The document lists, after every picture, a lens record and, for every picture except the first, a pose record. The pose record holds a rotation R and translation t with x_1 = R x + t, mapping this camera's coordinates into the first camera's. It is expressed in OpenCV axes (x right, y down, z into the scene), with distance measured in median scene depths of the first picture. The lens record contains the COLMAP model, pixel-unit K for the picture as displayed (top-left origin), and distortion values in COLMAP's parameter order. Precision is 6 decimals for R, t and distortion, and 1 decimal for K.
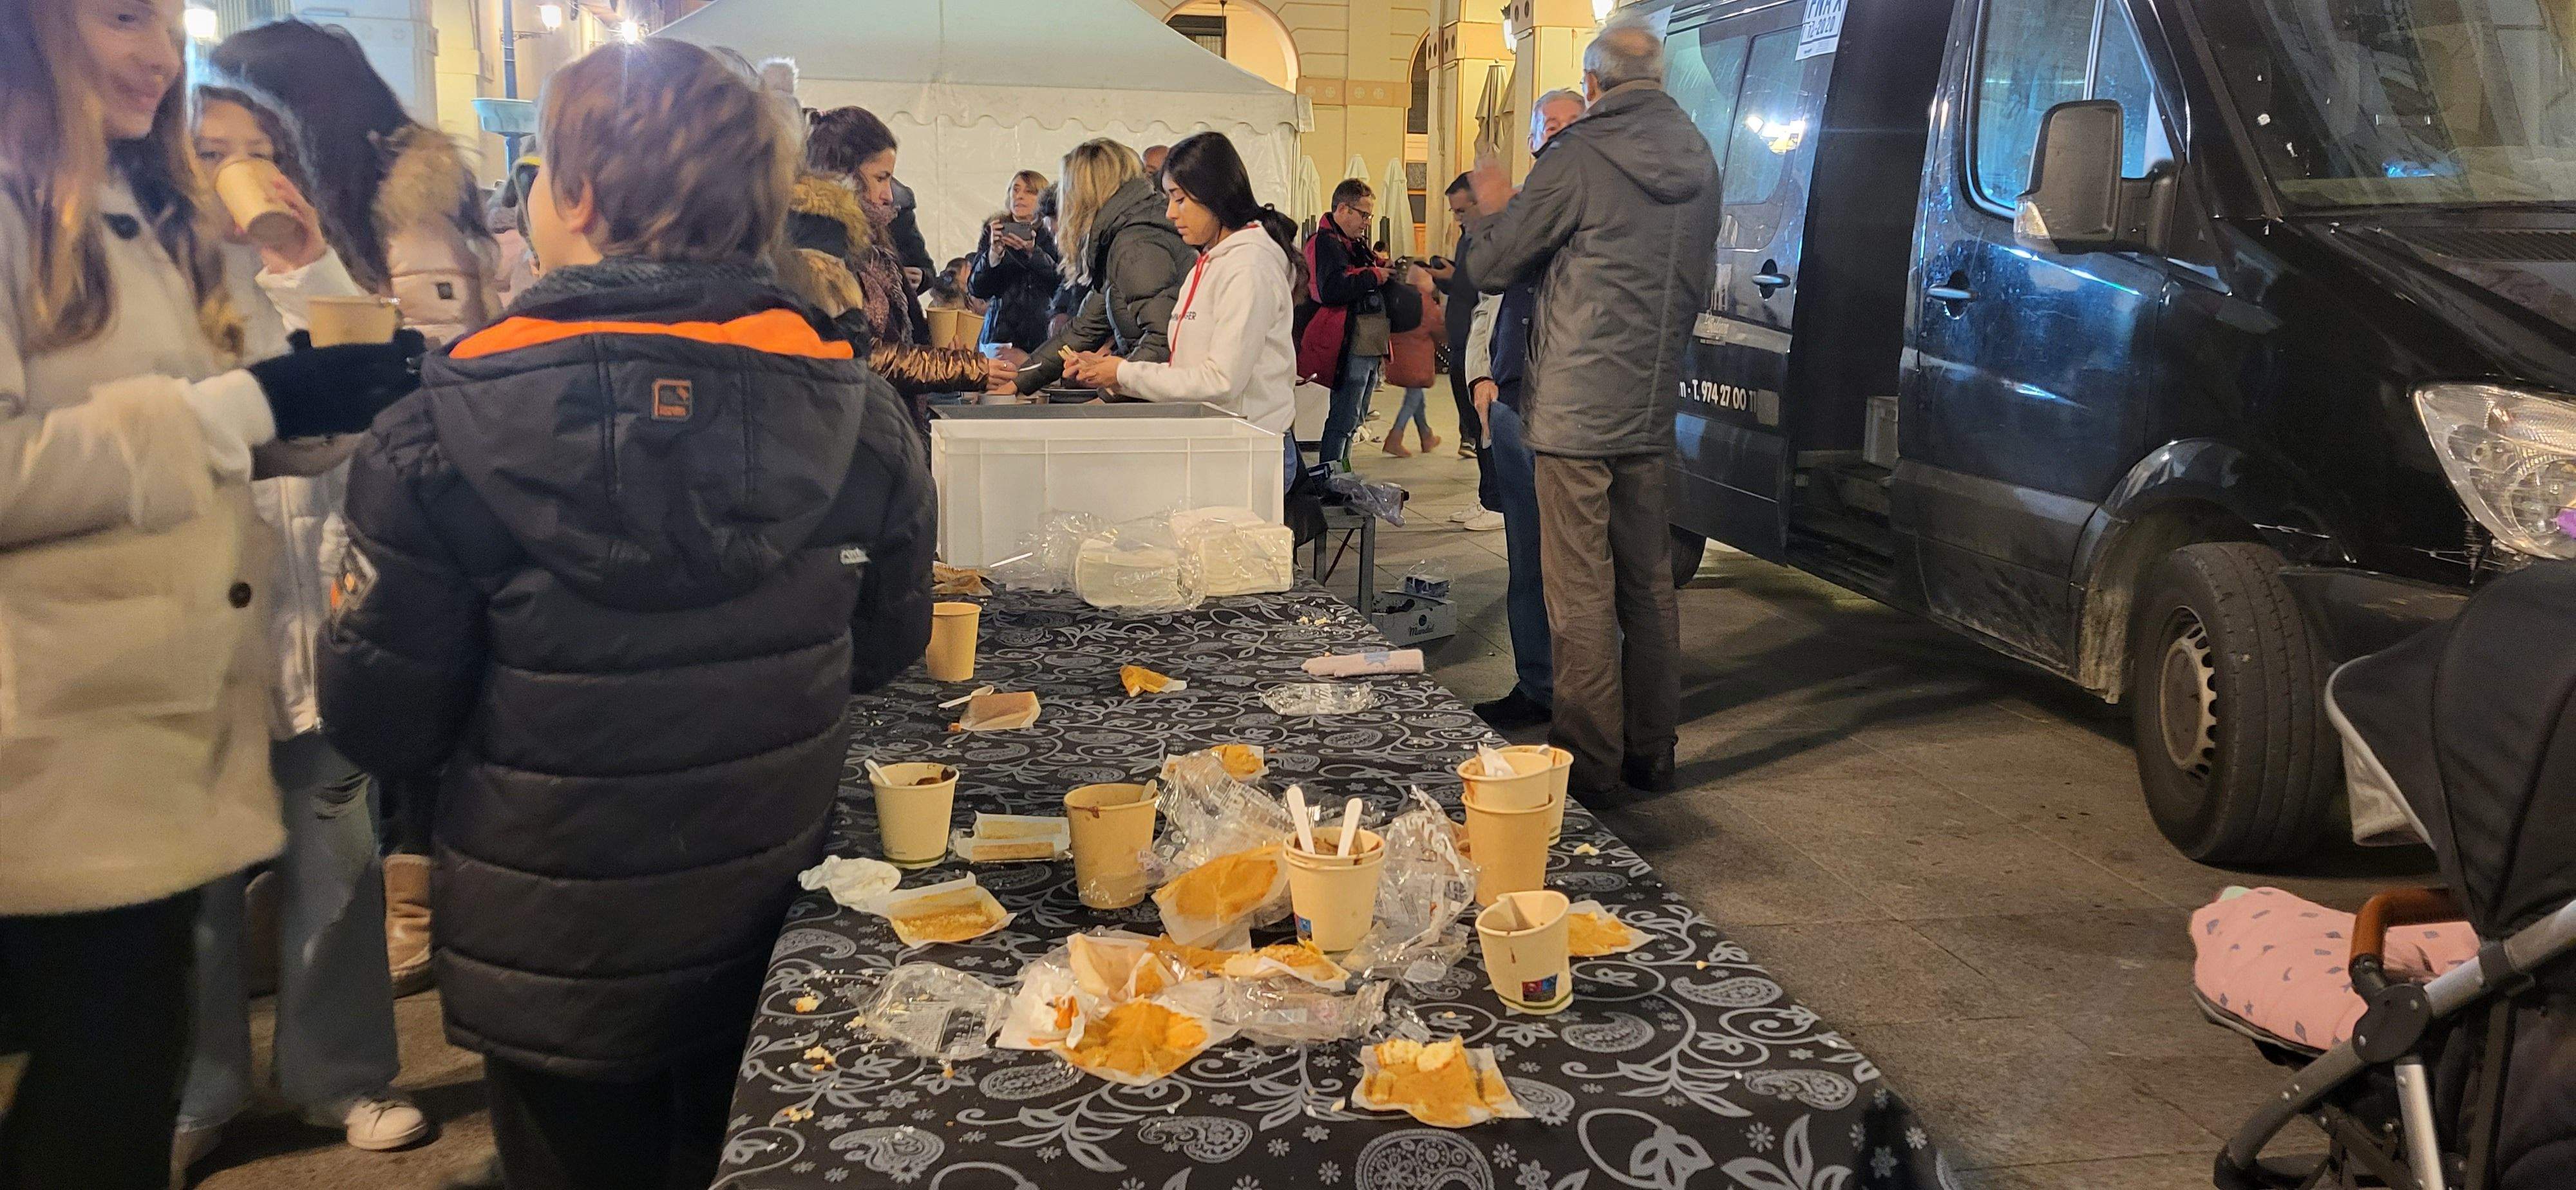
lens RADIAL K [[1920.4, 0, 1305.8], [0, 1920.4, 554.8], [0, 0, 1]] dist [0.079804, -0.052288]
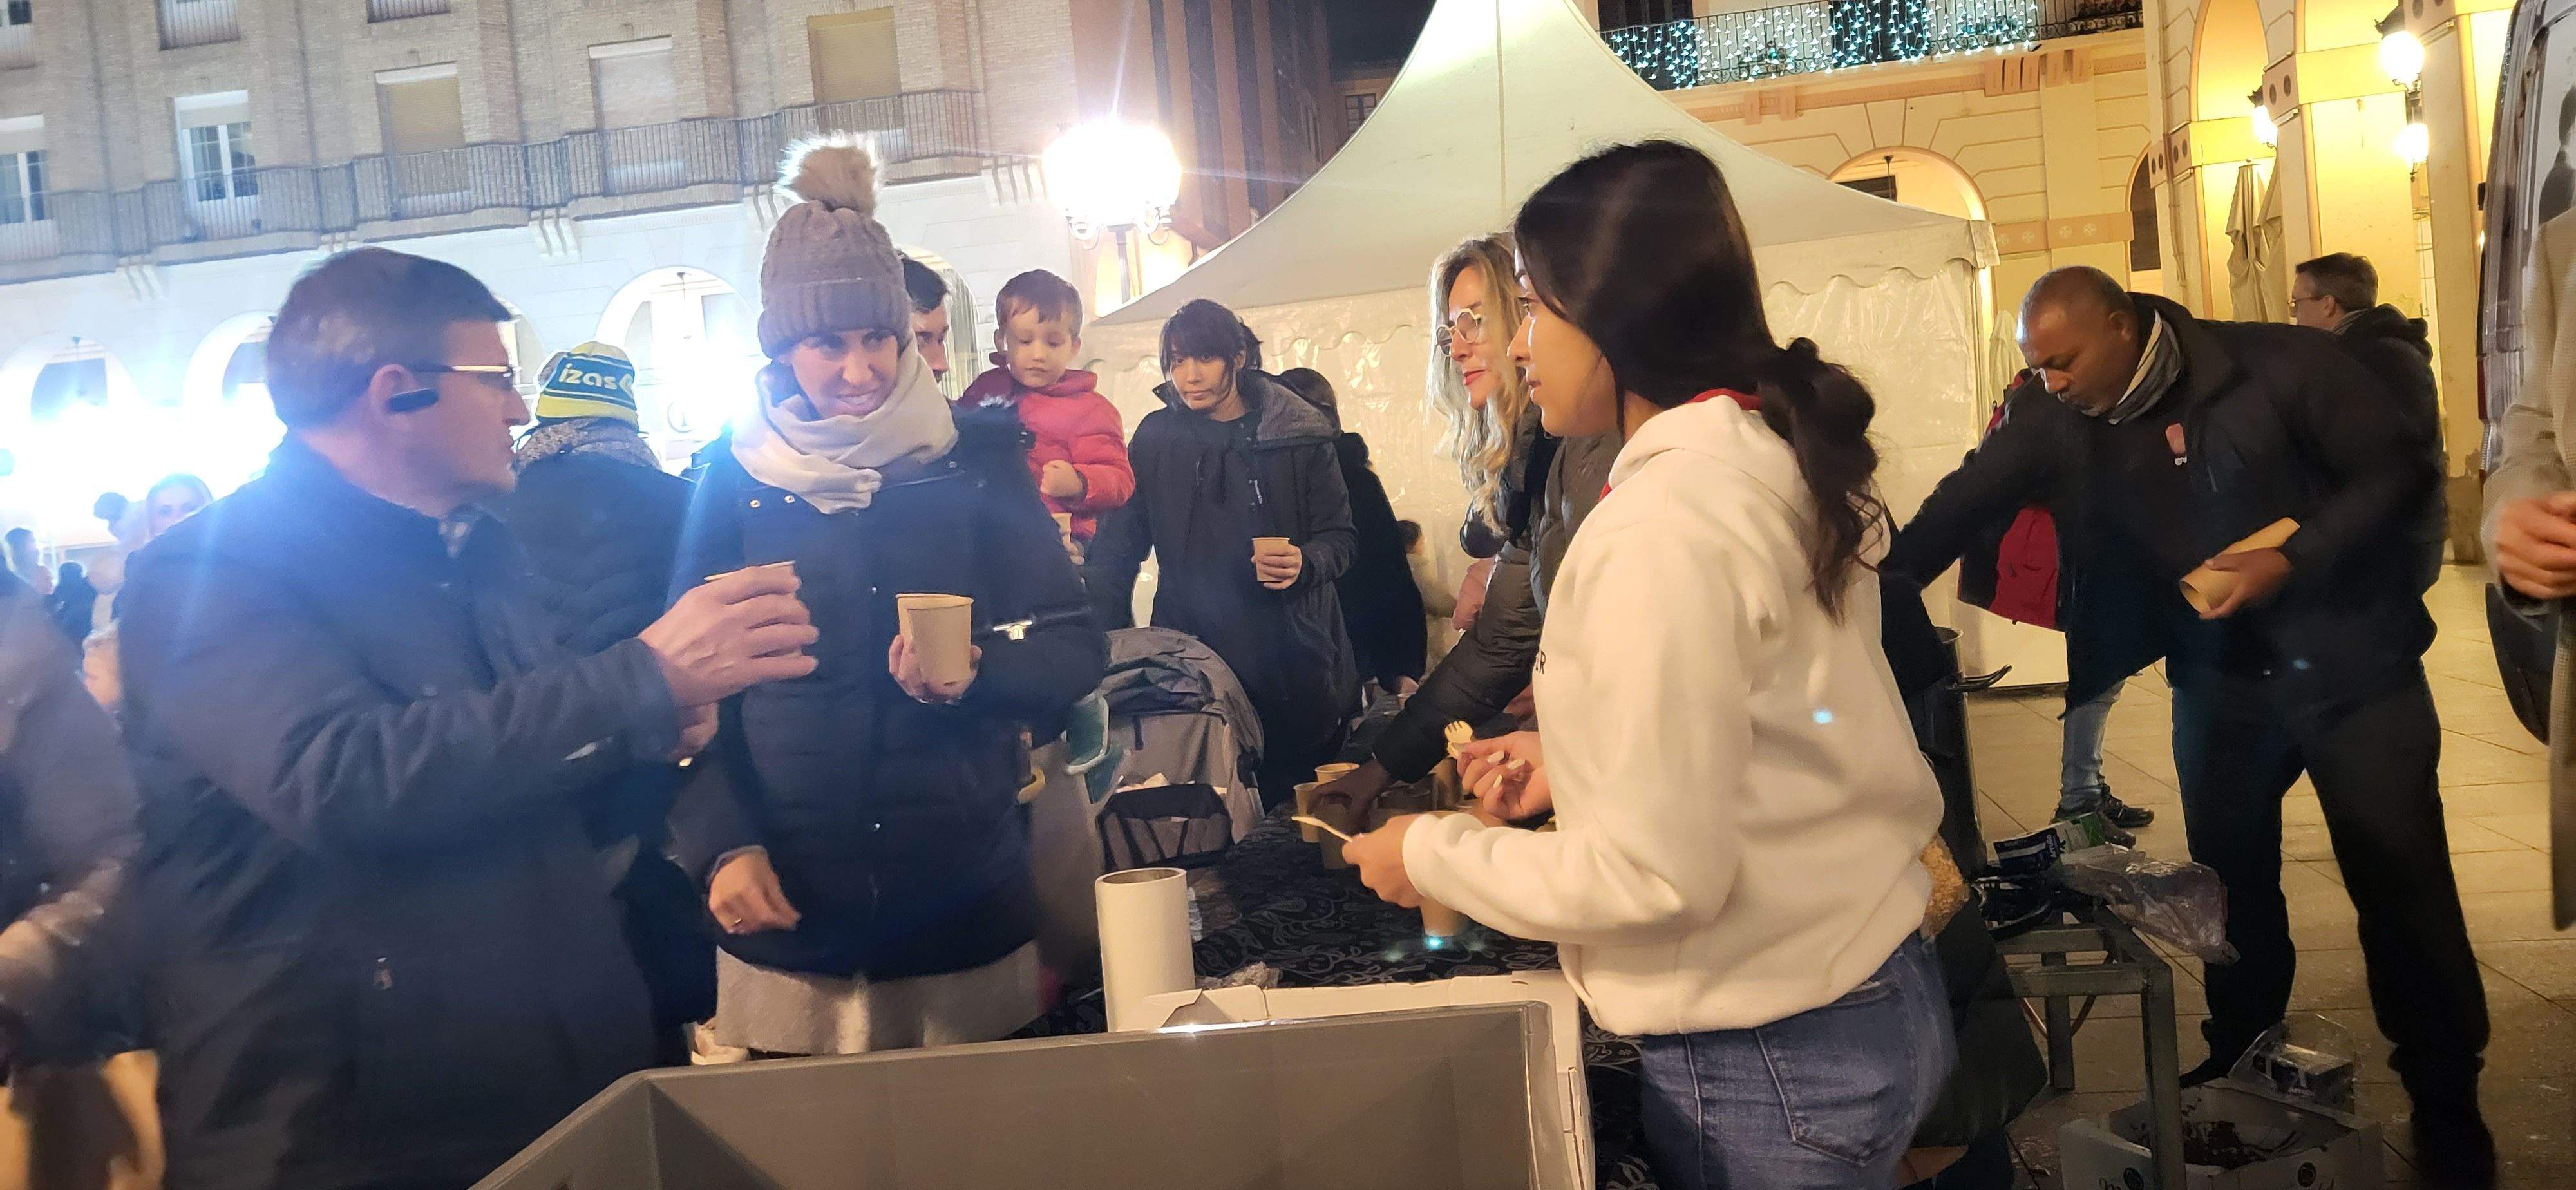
lens RADIAL K [[1920.4, 0, 1305.8], [0, 1920.4, 554.8], [0, 0, 1]] dist [0.079804, -0.052288]
pose [[0.932377, -0.090915, -0.349868, 0.003455], [0.052817, 0.991732, -0.116953, -0.019904], [0.357608, 0.090565, 0.929470, 0.121512]]
